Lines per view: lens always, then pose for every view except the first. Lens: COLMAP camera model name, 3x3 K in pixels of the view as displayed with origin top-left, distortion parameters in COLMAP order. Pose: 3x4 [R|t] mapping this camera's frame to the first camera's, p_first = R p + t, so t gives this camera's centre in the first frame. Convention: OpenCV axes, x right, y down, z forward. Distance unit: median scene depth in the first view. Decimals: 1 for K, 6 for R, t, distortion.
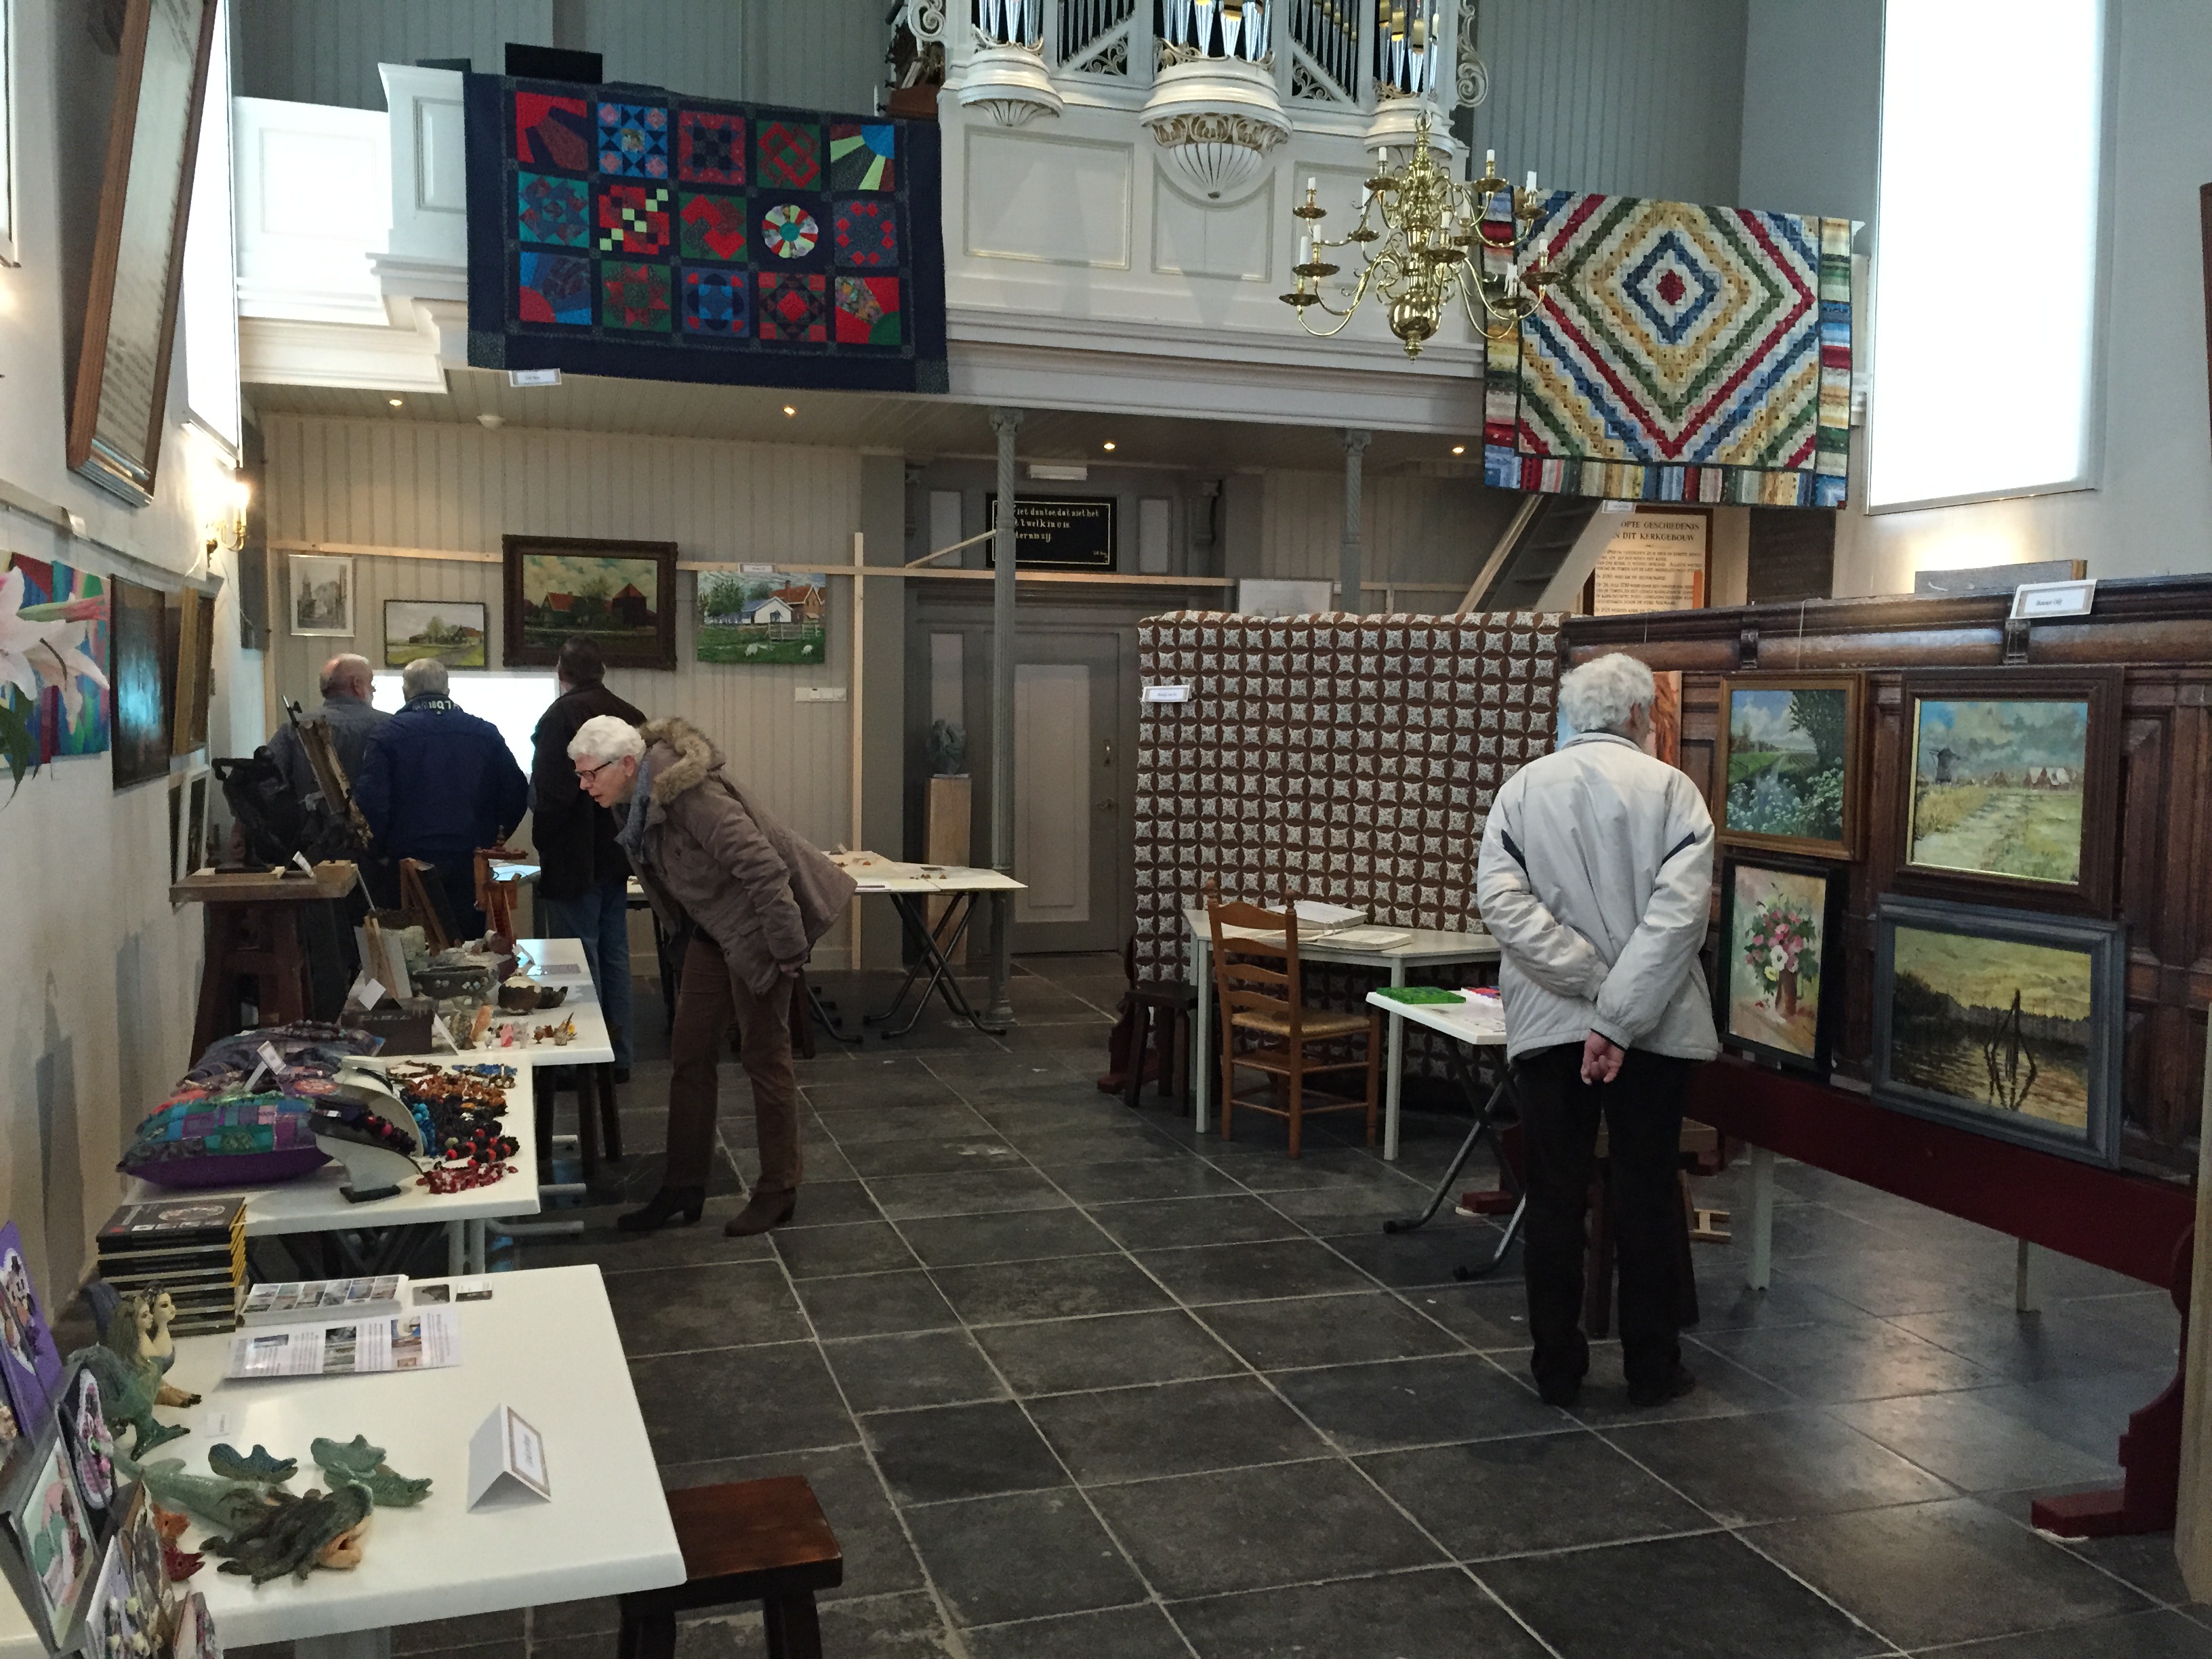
lens RADIAL K [[1892.8, 0, 1115.7], [0, 1892.8, 827.6], [0, 0, 1]] dist [0.079646, -0.105049]
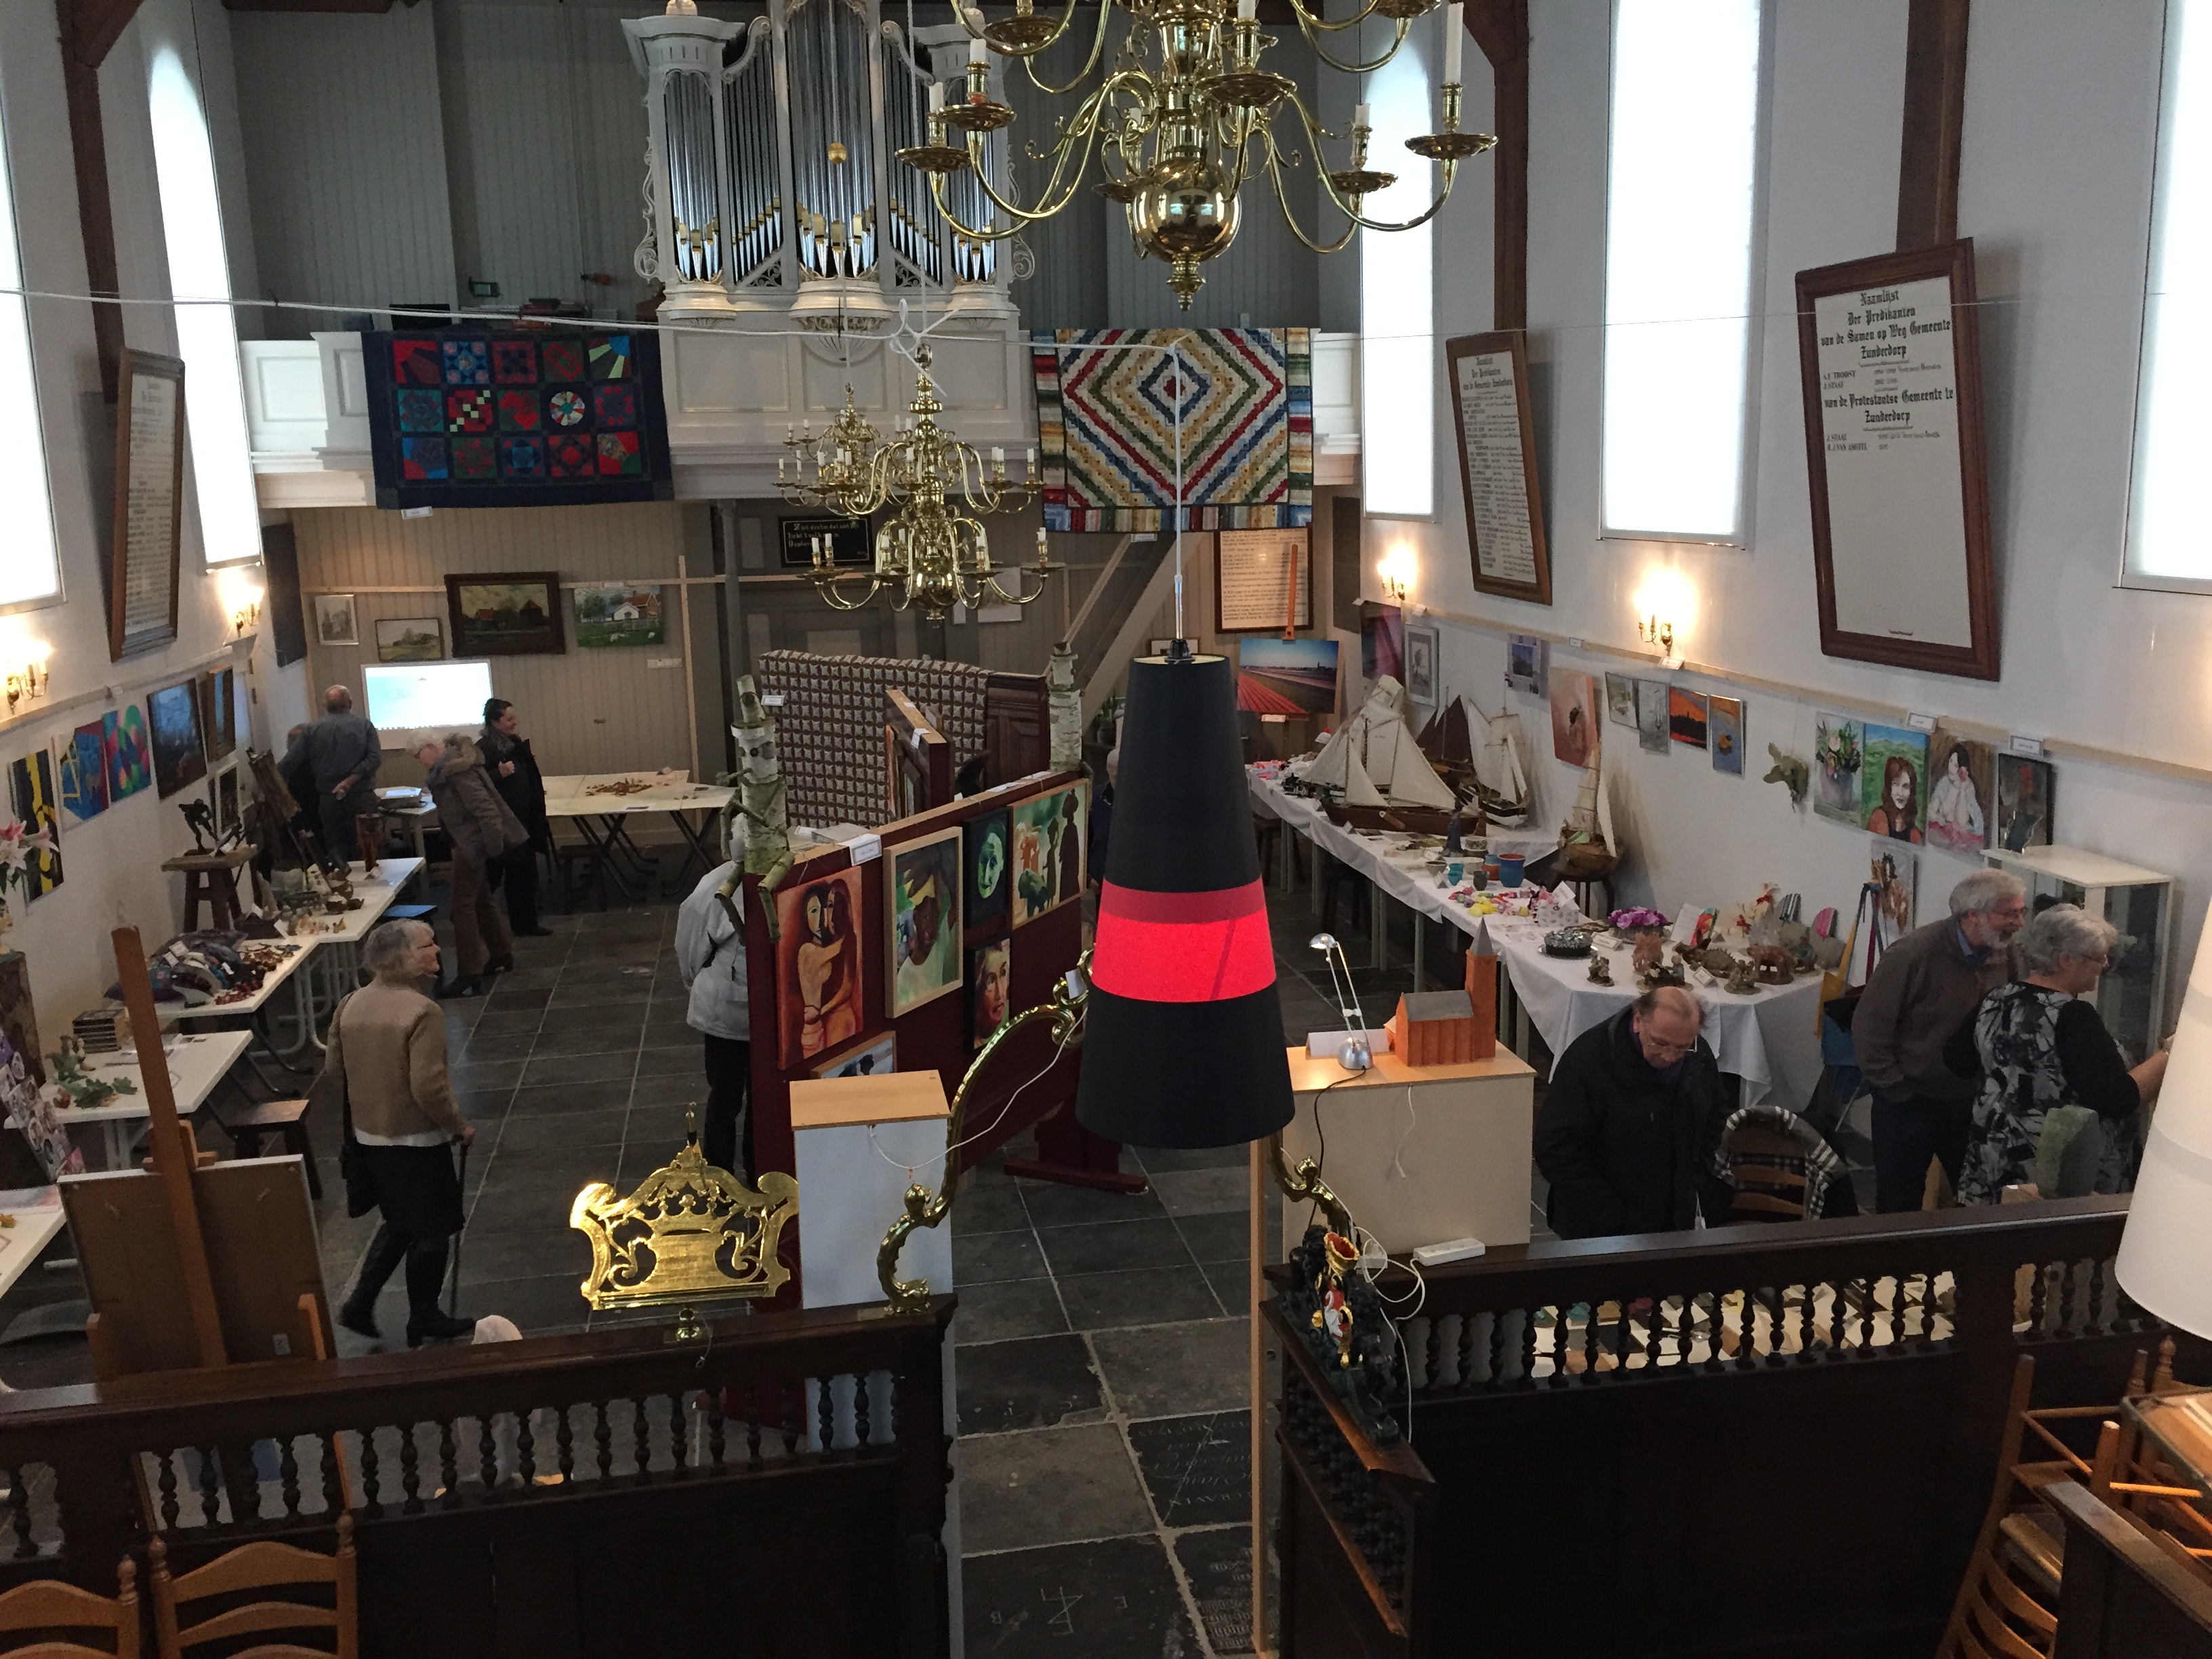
lens RADIAL K [[1892.8, 0, 1122.6], [0, 1892.8, 818.1], [0, 0, 1]] dist [0.079646, -0.105049]
pose [[0.991929, -0.015867, -0.125801, 0.442835], [0.029921, 0.993411, 0.110628, -0.116642], [0.123217, -0.113499, 0.985868, -0.520786]]
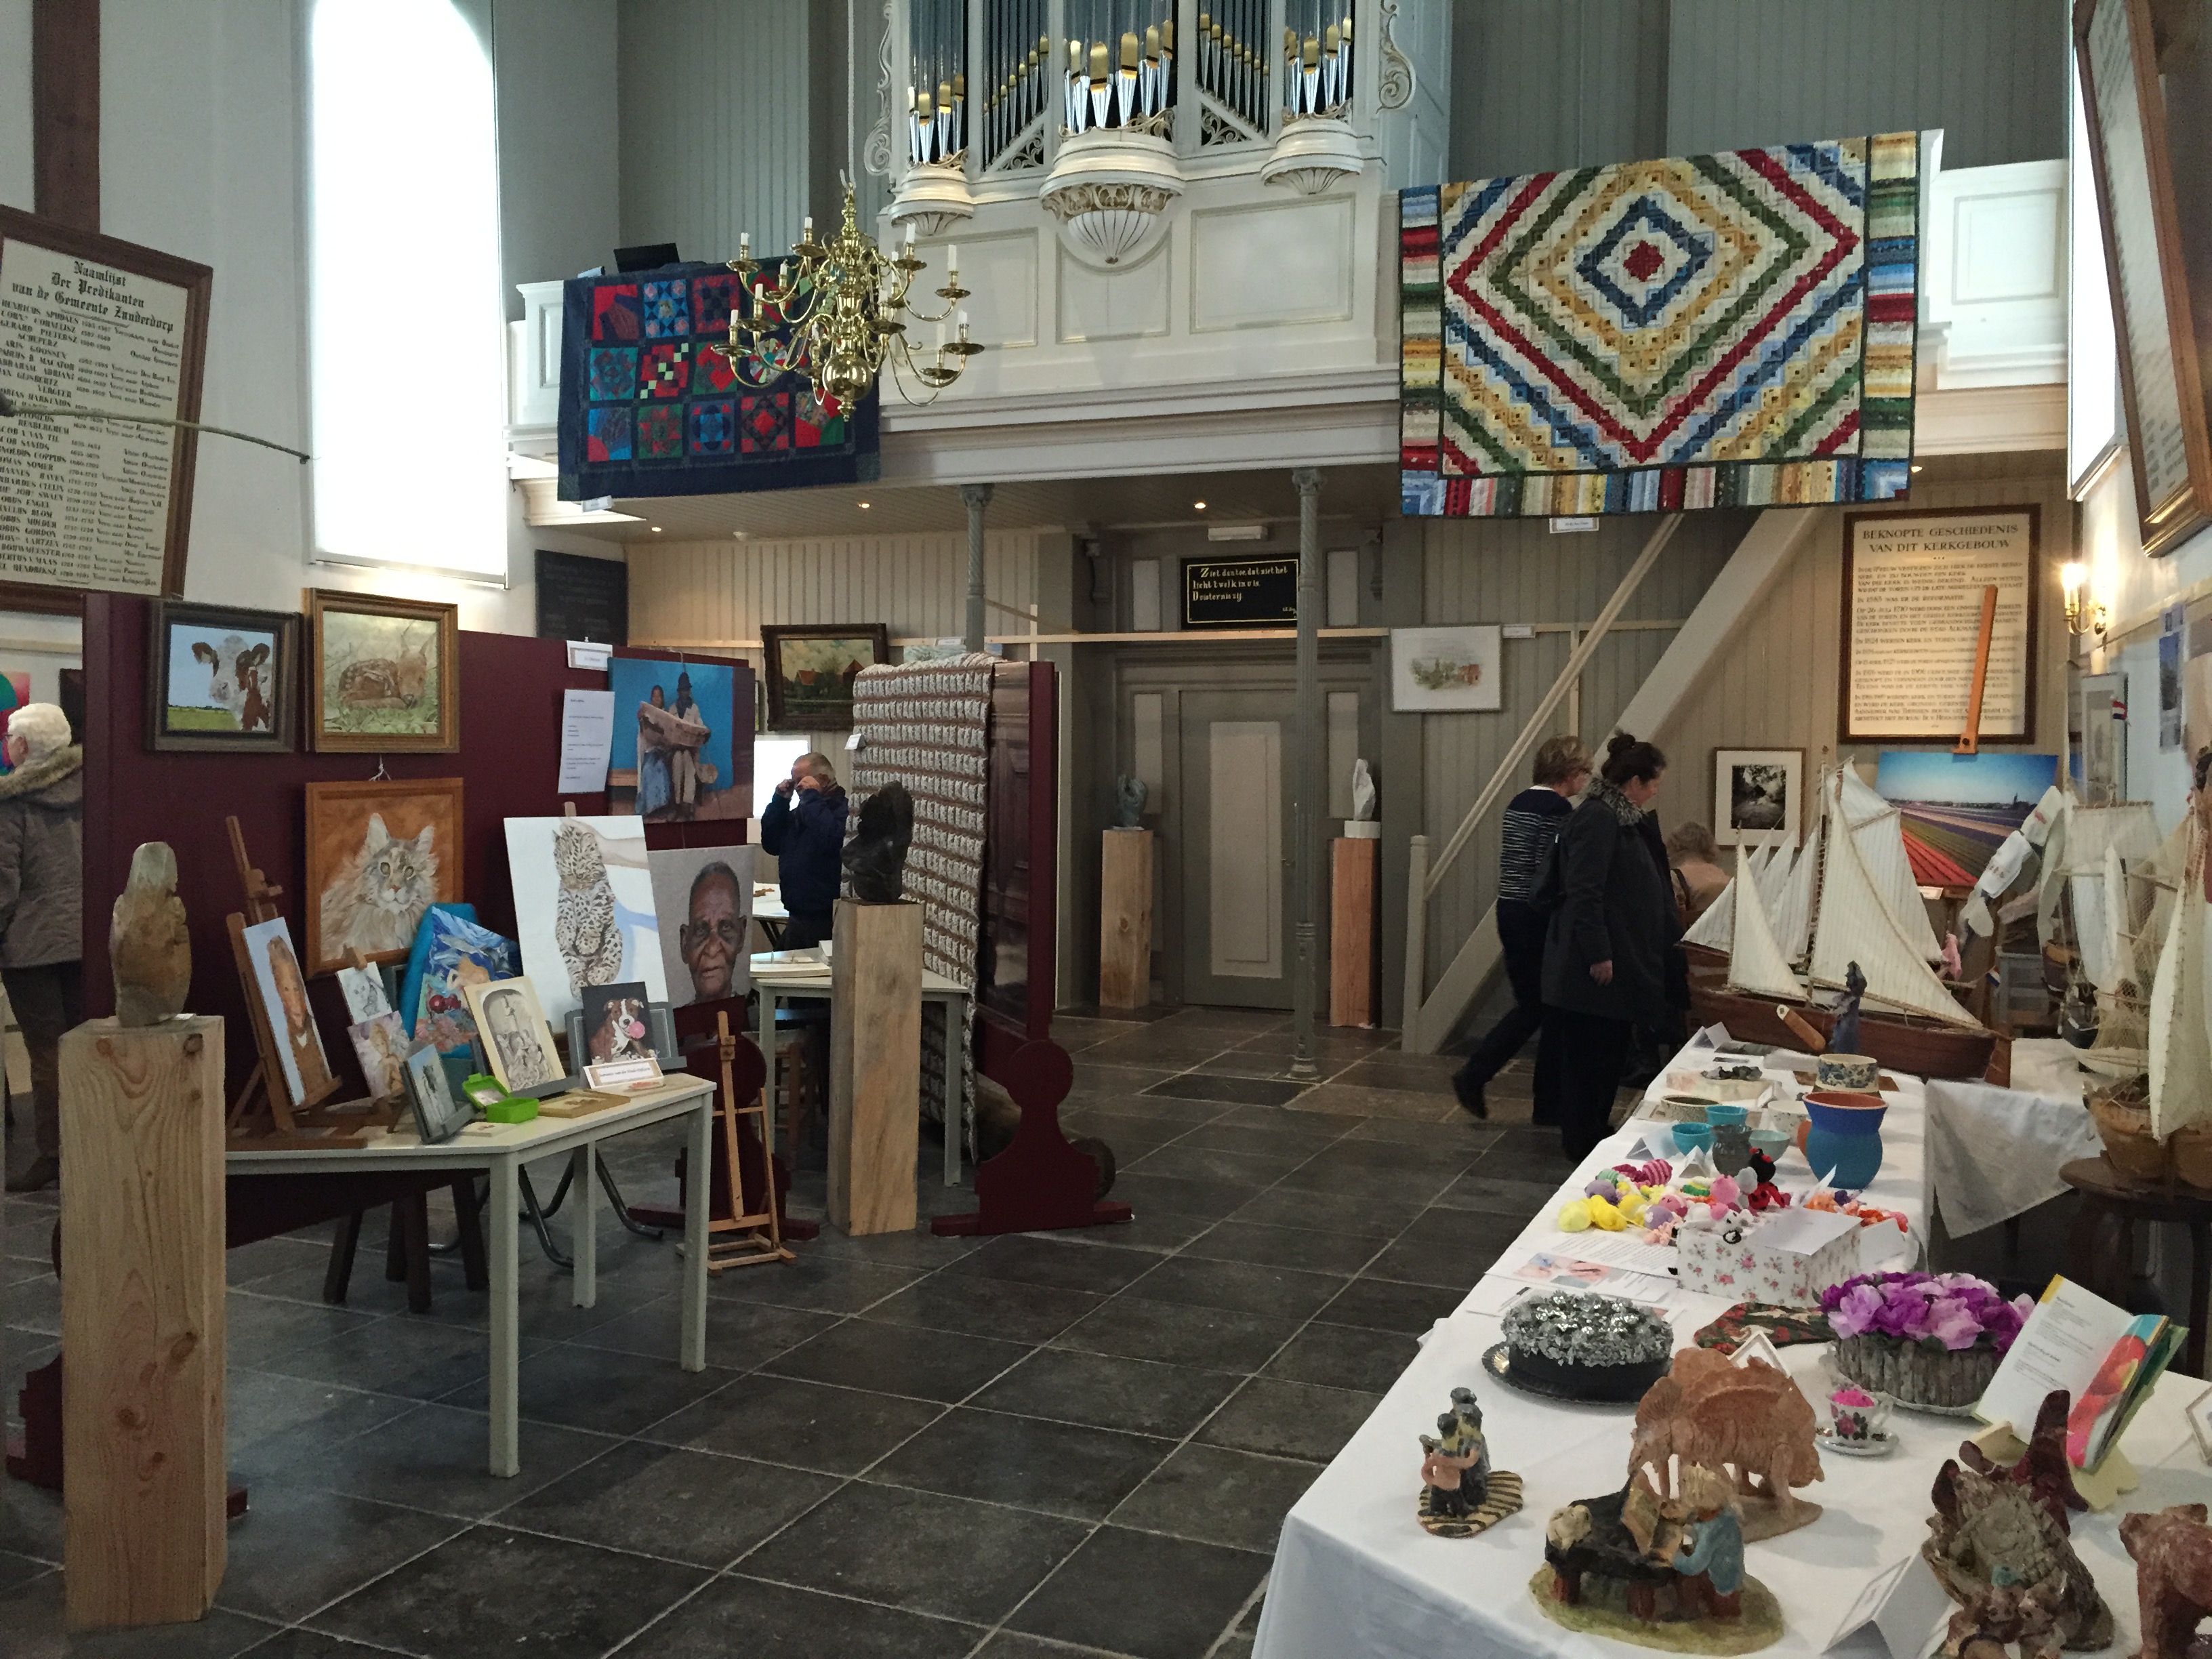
lens RADIAL K [[1892.8, 0, 1102.1], [0, 1892.8, 821.0], [0, 0, 1]] dist [0.079646, -0.105049]
pose [[0.759292, 0.014500, -0.650588, 0.679197], [-0.043845, 0.998620, -0.028914, -0.000277], [0.649271, 0.050479, 0.758880, 0.220596]]
